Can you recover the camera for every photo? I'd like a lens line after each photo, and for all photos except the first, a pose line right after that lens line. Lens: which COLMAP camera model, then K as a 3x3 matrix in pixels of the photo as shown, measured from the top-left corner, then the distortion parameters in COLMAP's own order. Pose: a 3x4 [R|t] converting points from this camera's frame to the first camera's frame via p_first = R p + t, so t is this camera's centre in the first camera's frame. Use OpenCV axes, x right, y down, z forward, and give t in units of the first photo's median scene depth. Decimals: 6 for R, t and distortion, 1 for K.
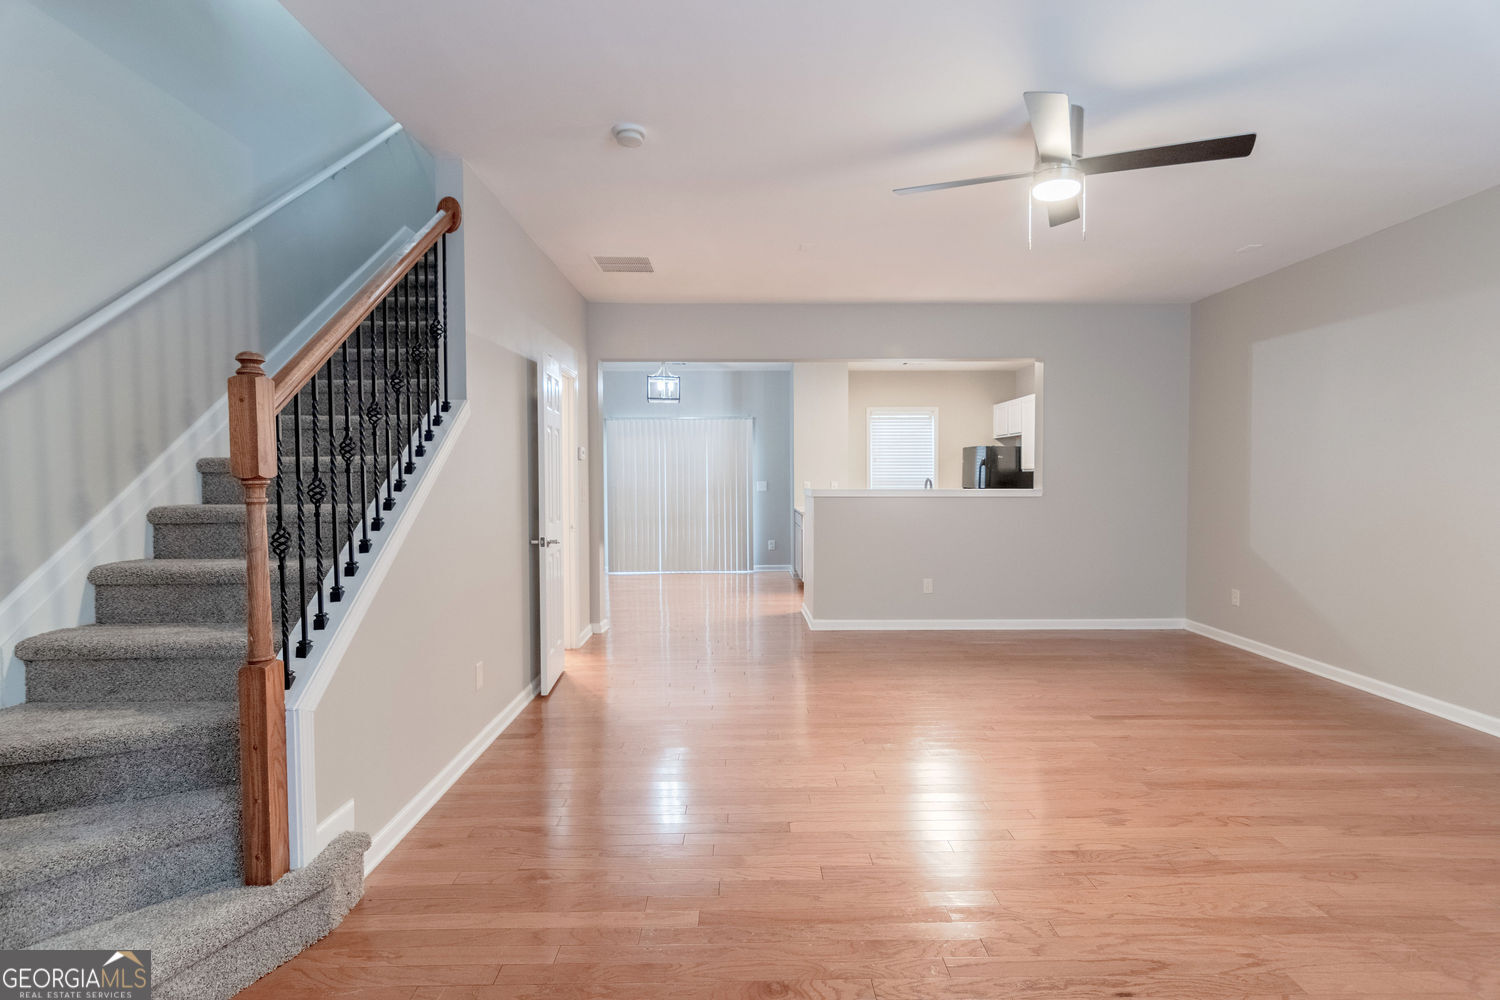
lens RADIAL K [[729.1, 0, 744.3], [0, 729.1, 501.6], [0, 0, 1]] dist [0.003672, 0.001842]
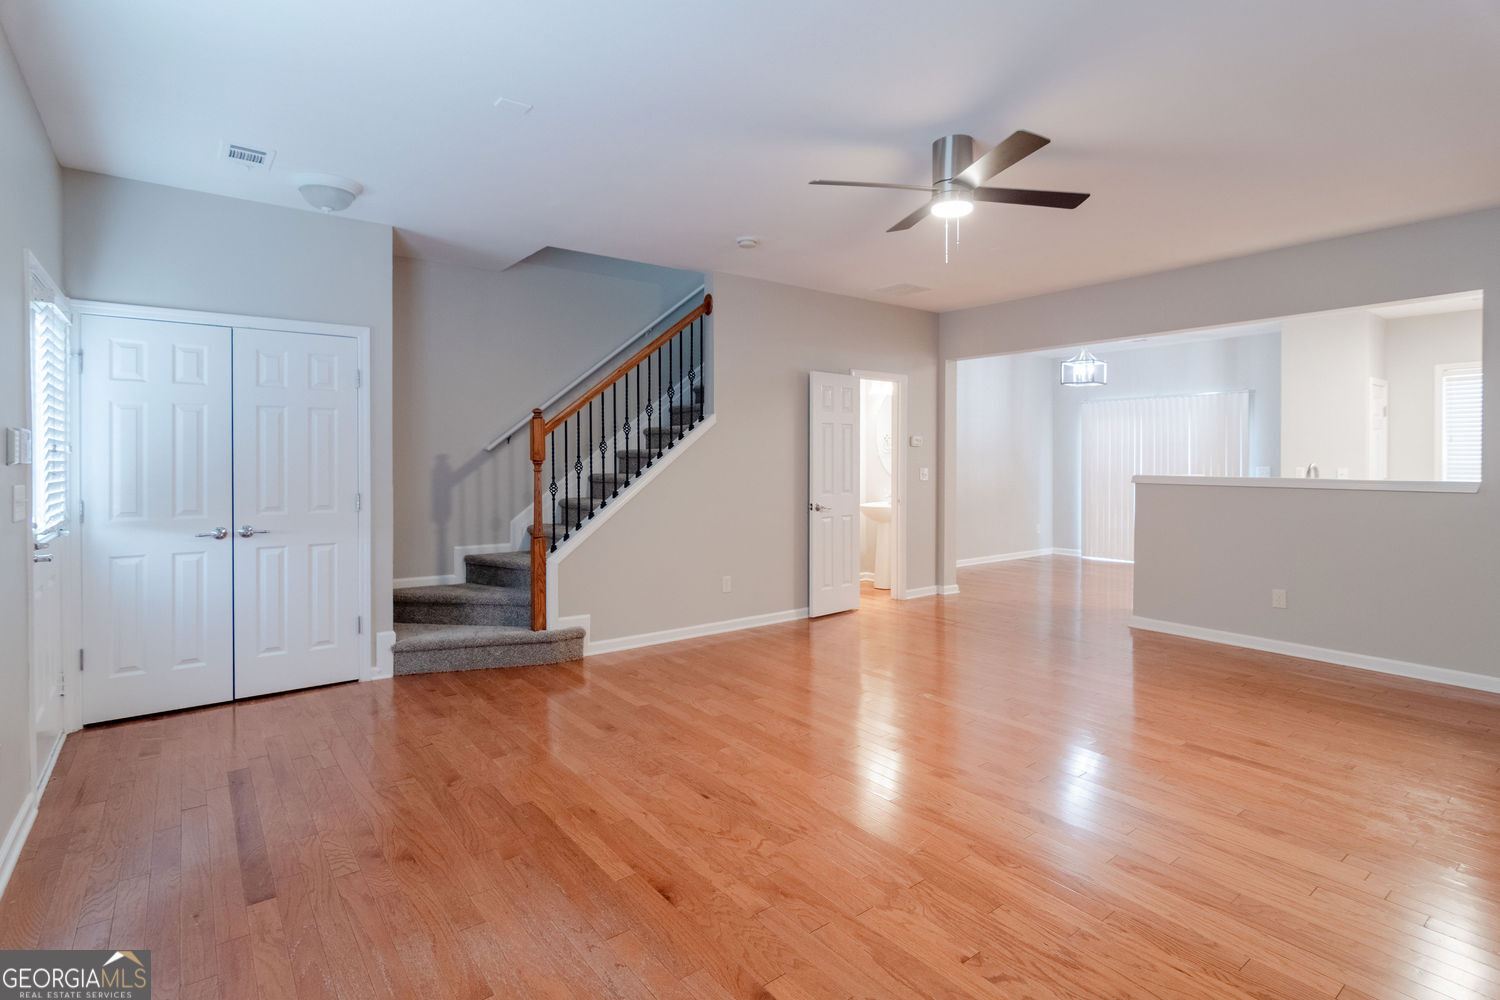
lens RADIAL K [[729.1, 0, 730.1], [0, 729.1, 467.1], [0, 0, 1]] dist [0.003672, 0.001842]
pose [[0.587546, 0.013600, -0.809077, 0.862596], [-0.030880, 0.999507, -0.005624, -0.009333], [0.808602, 0.028289, 0.587676, 0.052801]]
